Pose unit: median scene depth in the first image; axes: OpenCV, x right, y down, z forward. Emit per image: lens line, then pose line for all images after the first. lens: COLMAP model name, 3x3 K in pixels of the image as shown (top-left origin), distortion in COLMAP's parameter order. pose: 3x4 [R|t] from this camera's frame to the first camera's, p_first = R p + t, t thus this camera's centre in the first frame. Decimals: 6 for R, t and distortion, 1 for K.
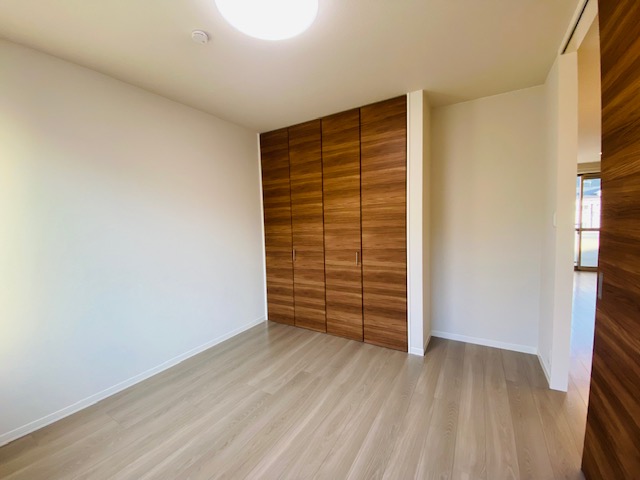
lens RADIAL K [[257.2, 0, 320.0], [0, 257.2, 240.0], [0, 0, 1]] dist [0.000570, -0.015234]
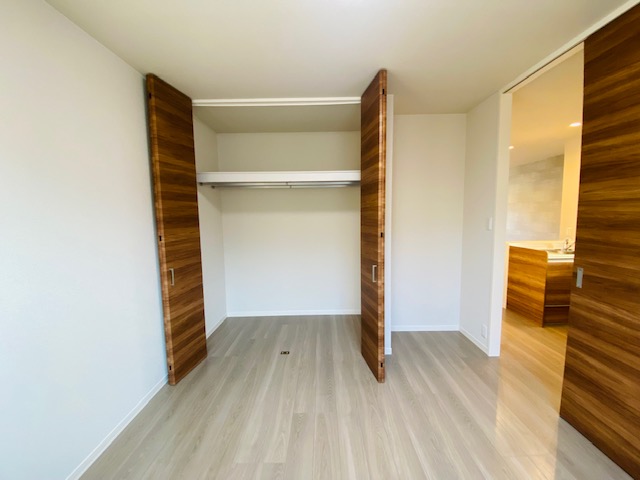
lens RADIAL K [[257.2, 0, 320.0], [0, 257.2, 240.0], [0, 0, 1]] dist [0.000570, -0.015234]
pose [[0.856004, -0.033564, 0.515878, -0.456258], [0.024011, 0.999394, 0.025181, -0.052788], [-0.516411, -0.009168, 0.856292, 0.330618]]
